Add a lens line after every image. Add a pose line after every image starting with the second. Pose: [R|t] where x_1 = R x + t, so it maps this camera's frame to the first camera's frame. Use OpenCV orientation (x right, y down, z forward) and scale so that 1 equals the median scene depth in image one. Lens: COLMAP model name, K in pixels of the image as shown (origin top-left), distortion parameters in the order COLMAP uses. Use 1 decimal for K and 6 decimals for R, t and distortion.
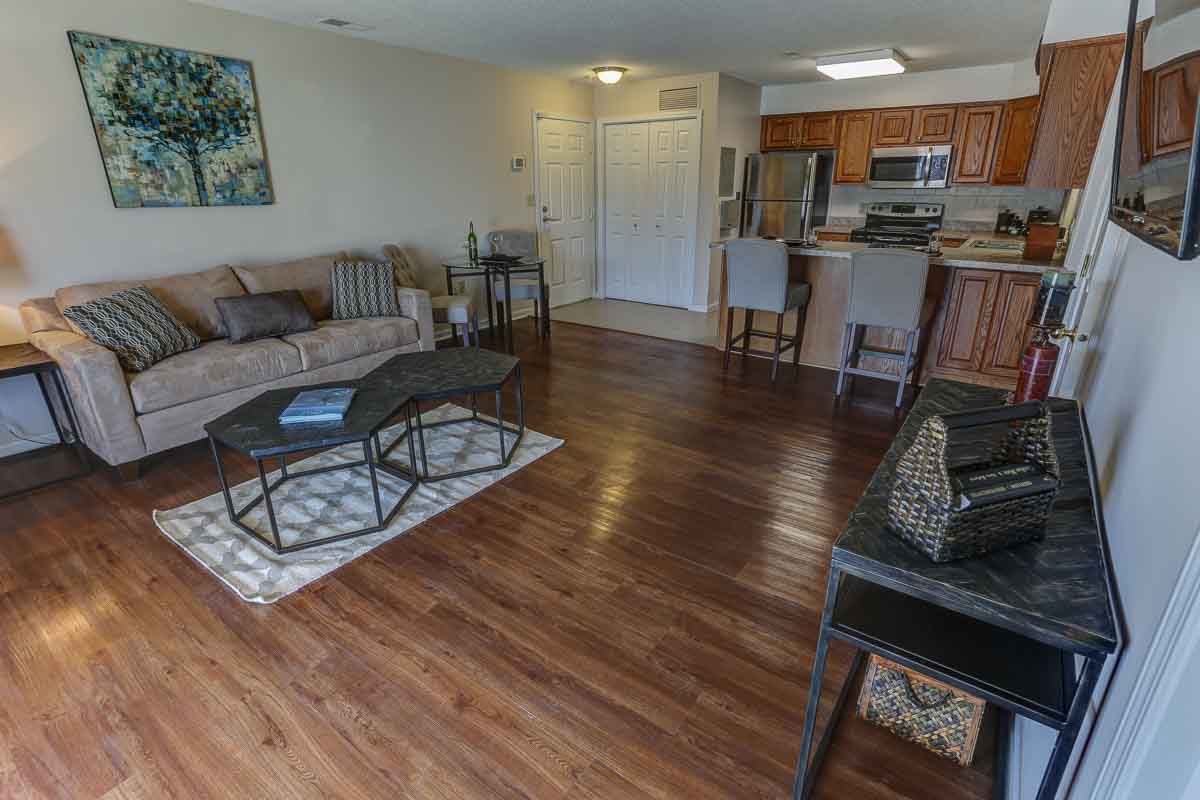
lens RADIAL K [[584.4, 0, 597.4], [0, 584.4, 393.6], [0, 0, 1]] dist [-0.049912, 0.033618]
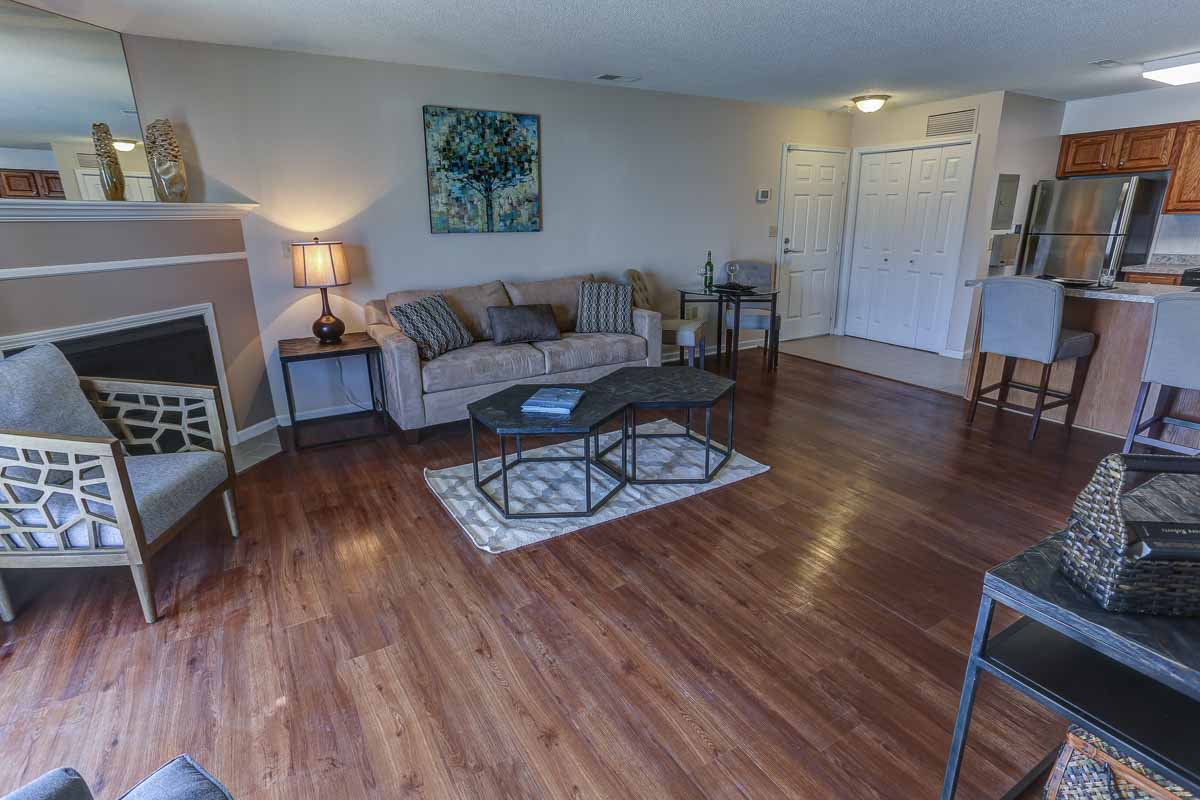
lens RADIAL K [[584.4, 0, 597.4], [0, 584.4, 393.6], [0, 0, 1]] dist [-0.049912, 0.033618]
pose [[0.921260, 0.110155, -0.373022, 0.032515], [-0.127954, 0.991508, -0.023213, 0.017284], [0.367298, 0.069115, 0.927532, -0.052180]]
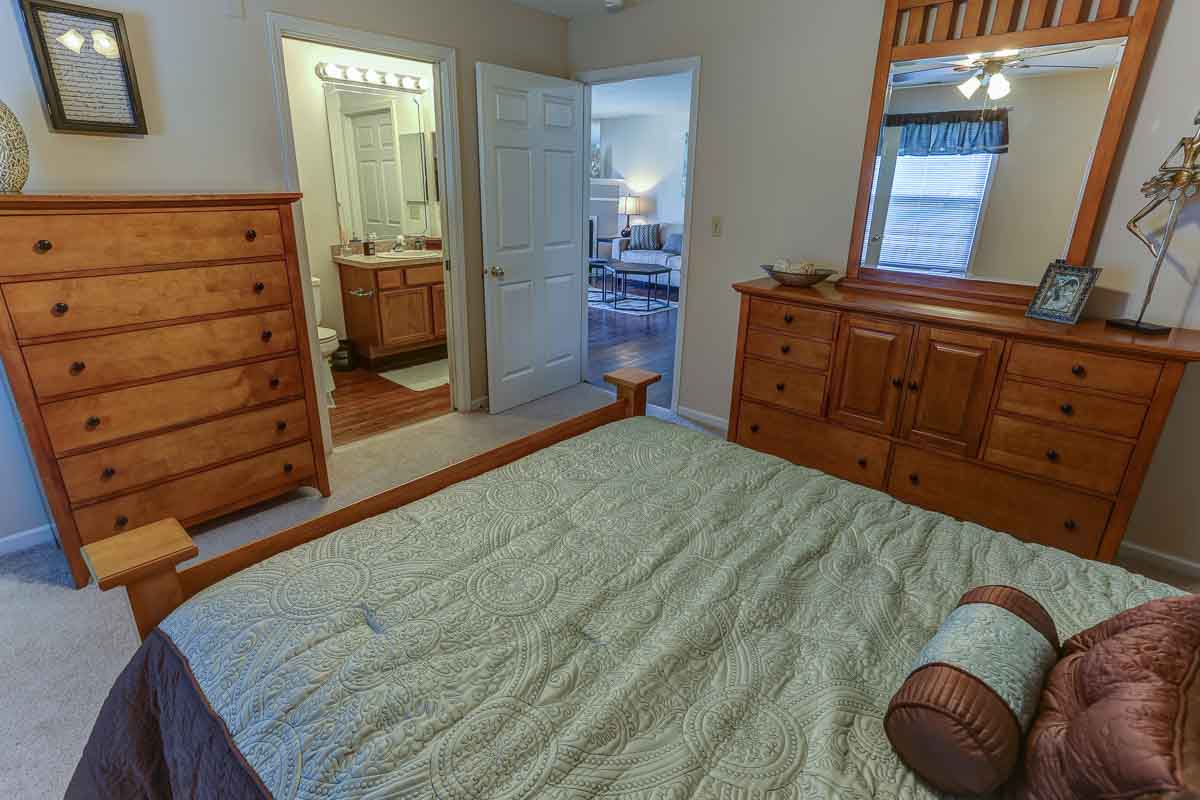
lens RADIAL K [[584.4, 0, 597.4], [0, 584.4, 393.6], [0, 0, 1]] dist [-0.049912, 0.033618]
pose [[-0.114517, 0.338006, -0.934151, 1.960964], [-0.355923, 0.863952, 0.356238, -0.359769], [0.927472, 0.373281, 0.021367, 0.953928]]
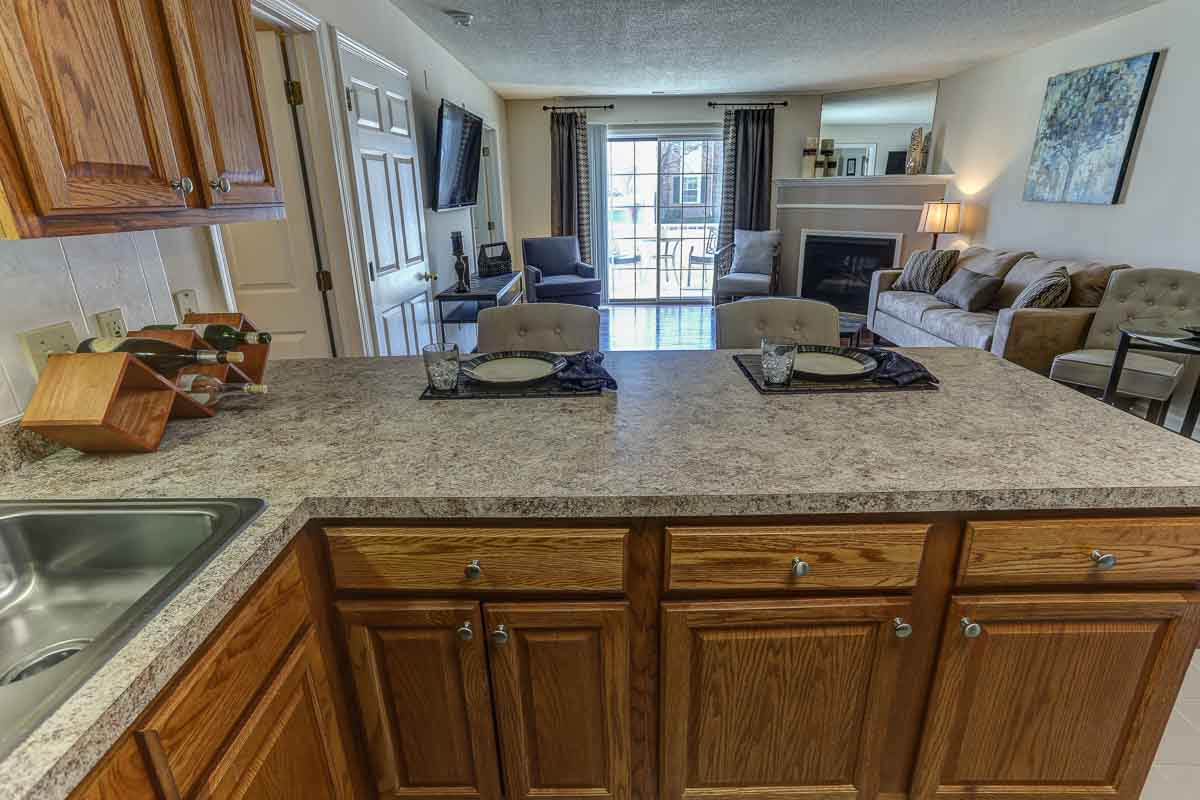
lens RADIAL K [[584.4, 0, 597.4], [0, 584.4, 393.6], [0, 0, 1]] dist [-0.049912, 0.033618]
pose [[-0.811243, 0.214934, -0.543772, 0.890988], [-0.178294, 0.794766, 0.580137, -0.591087], [0.556863, 0.567583, -0.606426, 1.578600]]
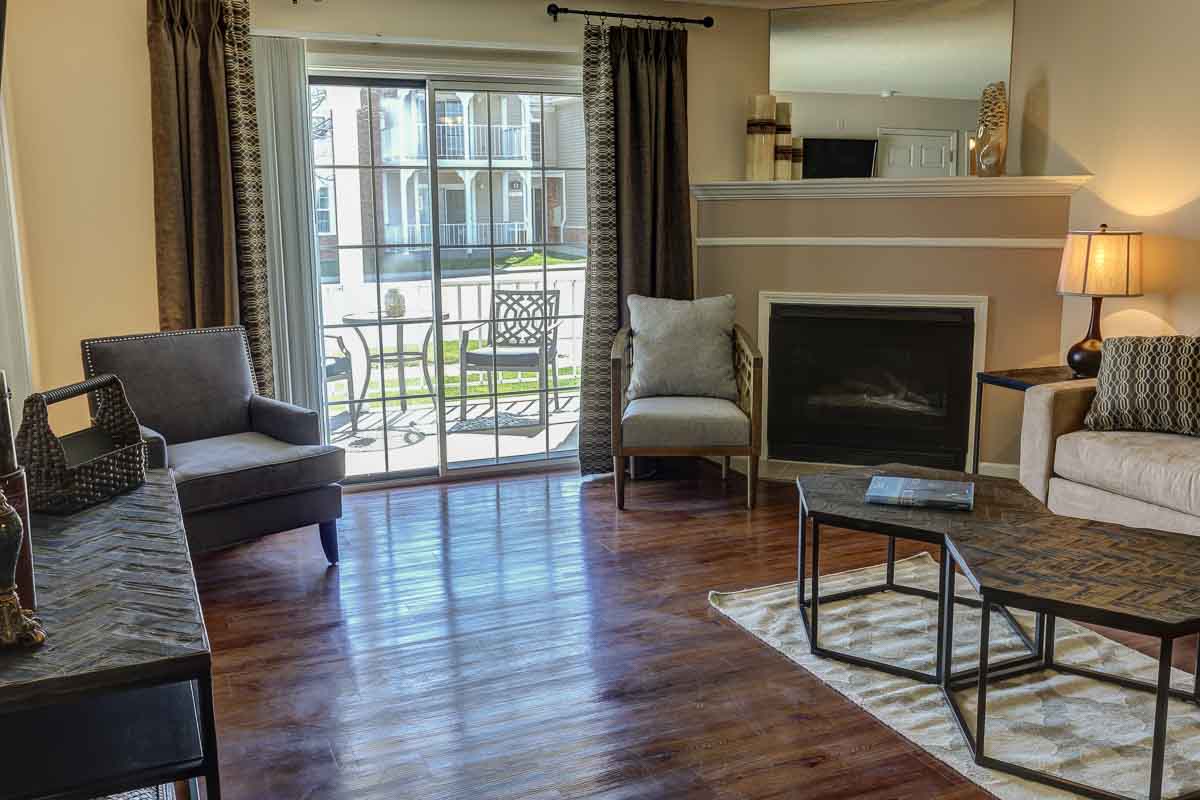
lens RADIAL K [[1075.6, 0, 600.0], [0, 1075.6, 400.0], [0, 0, 1]] dist [-0.006192, 0.008181]
pose [[-0.495893, 0.165722, -0.852424, 0.669186], [-0.288332, 0.894509, 0.341640, -0.337315], [0.819118, 0.415198, -0.395798, 0.916074]]
